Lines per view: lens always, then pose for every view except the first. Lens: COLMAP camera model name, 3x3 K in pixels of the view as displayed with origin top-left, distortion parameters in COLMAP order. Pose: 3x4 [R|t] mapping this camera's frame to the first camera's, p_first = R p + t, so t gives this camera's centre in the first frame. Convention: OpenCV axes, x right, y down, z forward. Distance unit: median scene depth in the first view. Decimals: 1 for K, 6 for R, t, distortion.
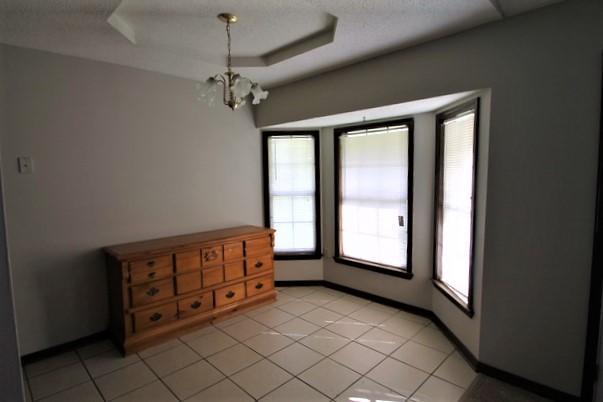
lens RADIAL K [[322.3, 0, 300.9], [0, 322.3, 203.2], [0, 0, 1]] dist [0.006033, -0.000056]
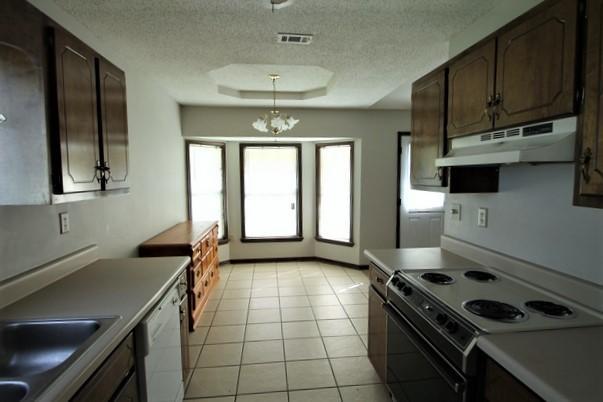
lens RADIAL K [[322.3, 0, 302.2], [0, 322.3, 201.9], [0, 0, 1]] dist [0.006033, -0.000056]
pose [[0.628803, -0.051323, 0.775869, -0.825773], [0.067080, 0.997680, 0.011631, 0.016255], [-0.774666, 0.044731, 0.630787, -0.041250]]
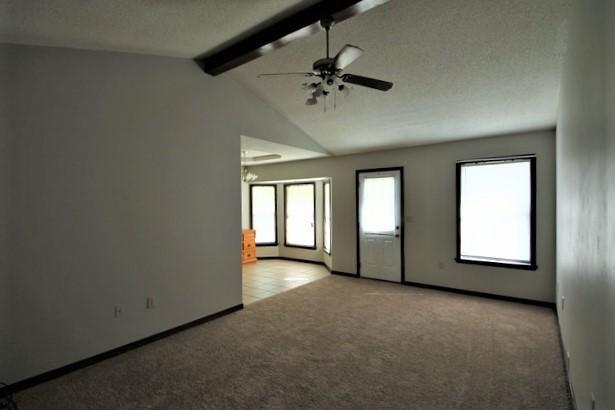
lens RADIAL K [[290.4, 0, 308.0], [0, 290.4, 208.4], [0, 0, 1]] dist [-0.003751, -0.000322]
pose [[0.988852, 0.004317, 0.148841, -0.025645], [0.007264, 0.996991, -0.077177, 0.088741], [-0.148726, 0.077397, 0.985845, -0.977559]]
